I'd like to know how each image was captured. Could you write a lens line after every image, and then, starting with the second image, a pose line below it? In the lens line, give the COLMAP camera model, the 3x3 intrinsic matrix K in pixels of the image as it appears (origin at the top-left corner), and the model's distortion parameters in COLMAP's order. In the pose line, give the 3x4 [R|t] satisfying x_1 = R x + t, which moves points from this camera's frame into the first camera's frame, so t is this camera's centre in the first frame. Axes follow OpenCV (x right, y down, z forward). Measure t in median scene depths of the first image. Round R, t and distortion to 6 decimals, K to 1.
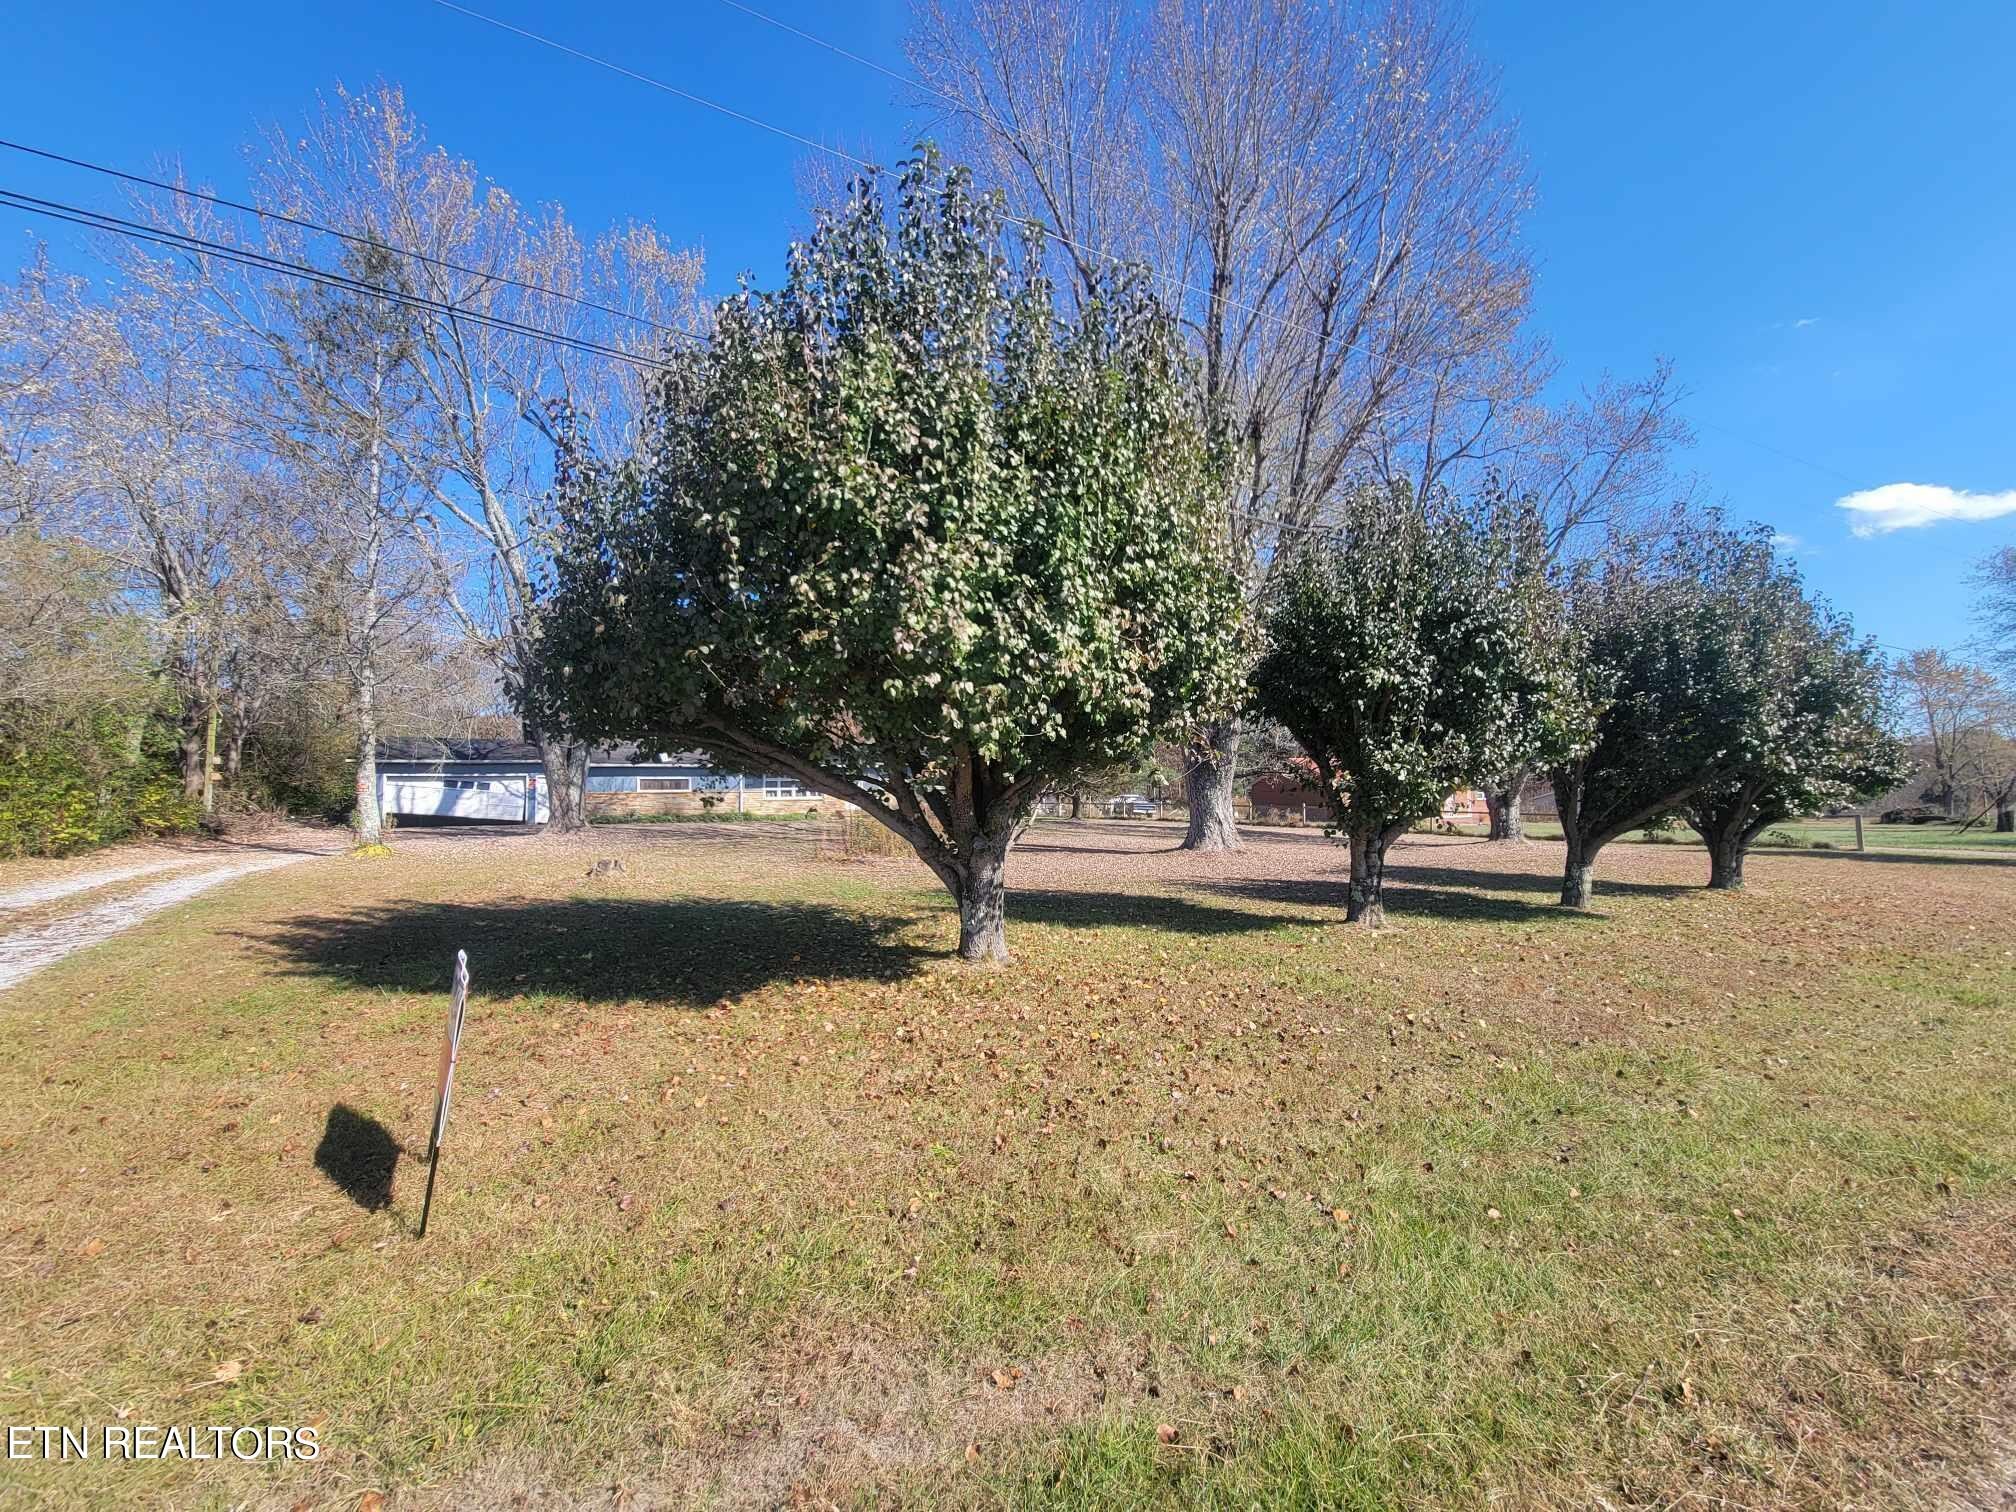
lens RADIAL K [[823.9, 0, 1005.7], [0, 823.9, 746.4], [0, 0, 1]] dist [-0.001139, -0.000024]
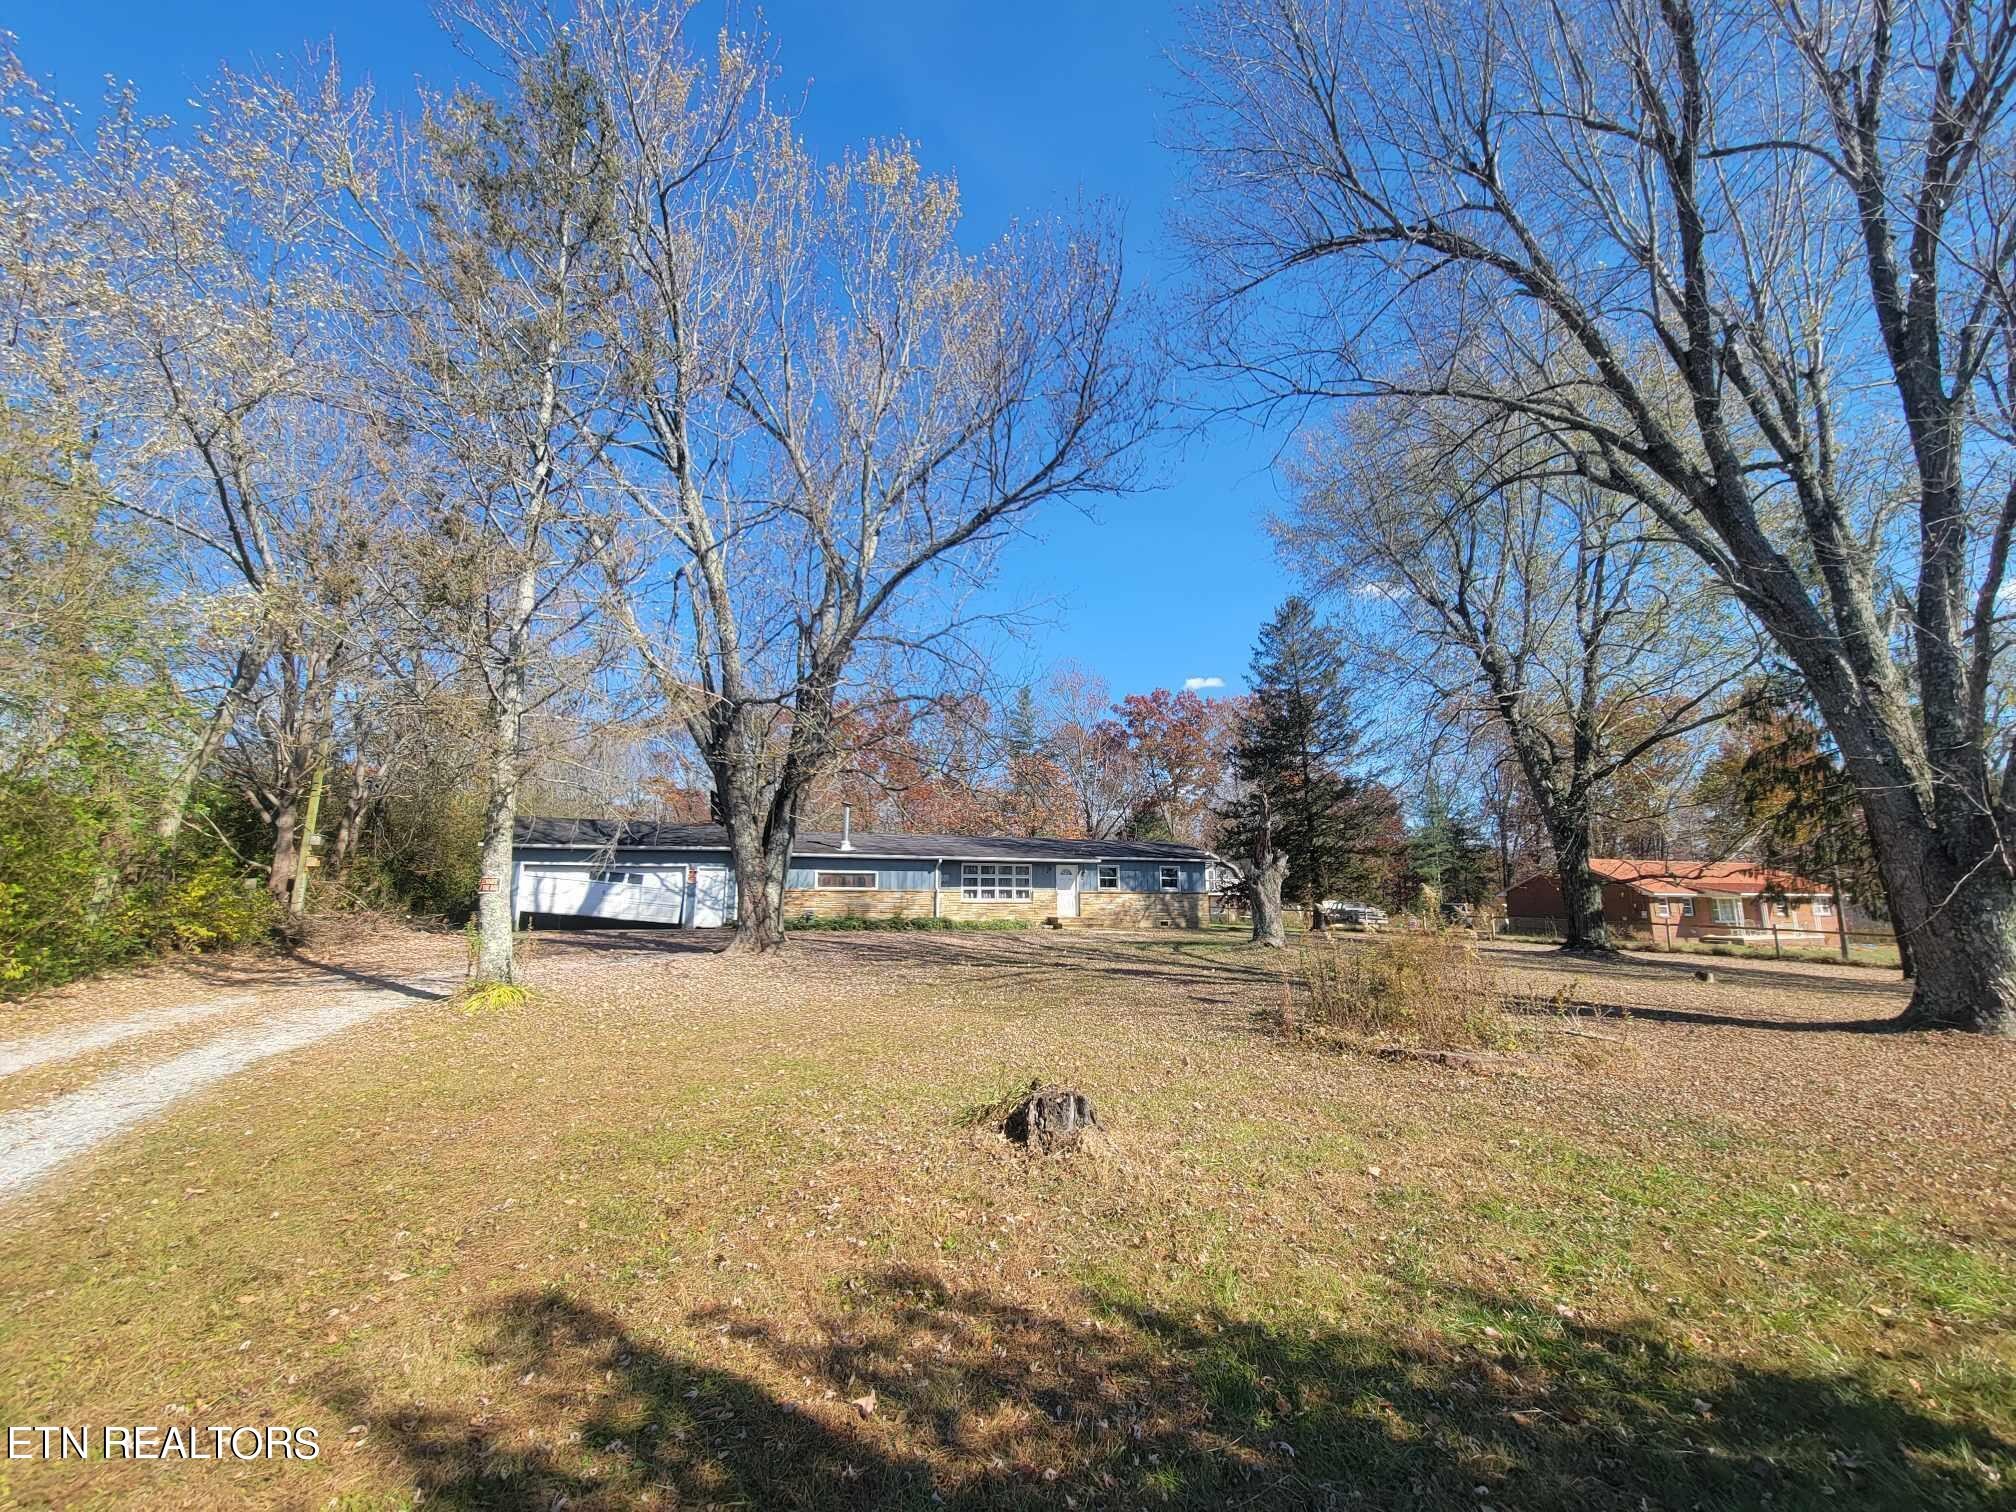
lens RADIAL K [[823.9, 0, 1005.7], [0, 823.9, 746.4], [0, 0, 1]] dist [-0.001139, -0.000024]
pose [[0.992941, -0.002506, -0.118583, -0.197070], [-0.011274, 0.993257, -0.115385, 0.009375], [0.118072, 0.115908, 0.986217, 0.258462]]
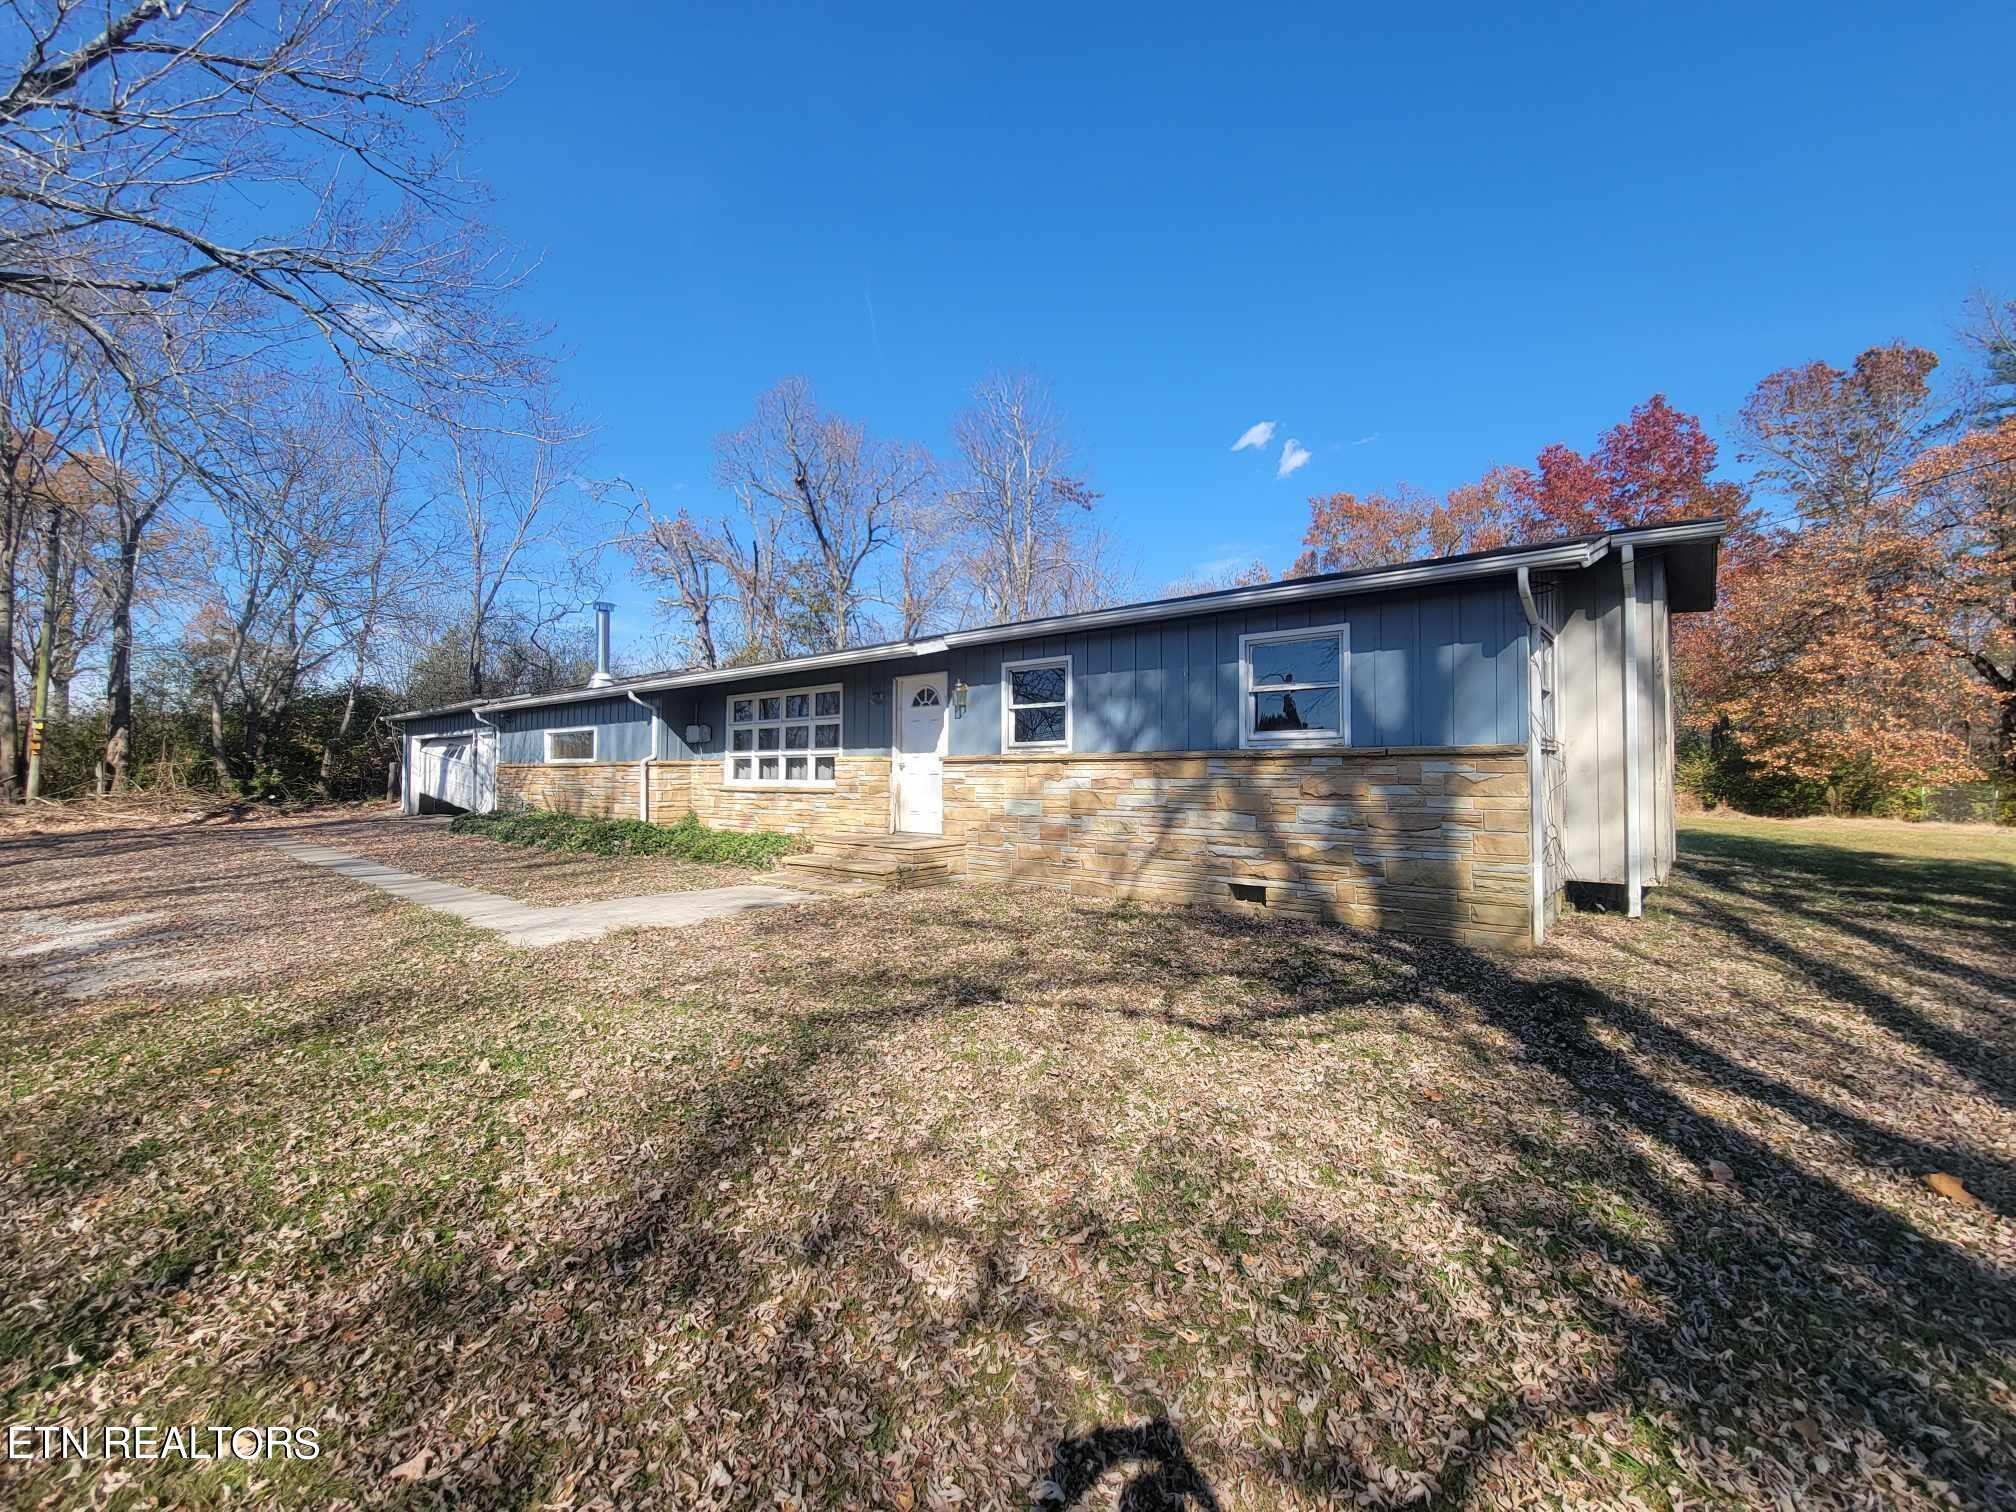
lens RADIAL K [[823.9, 0, 1005.7], [0, 823.9, 746.4], [0, 0, 1]] dist [-0.001139, -0.000024]
pose [[0.379509, -0.011303, -0.925119, 0.070509], [0.058238, 0.998234, 0.011694, 0.064002], [0.923353, -0.058315, 0.379497, 1.223844]]
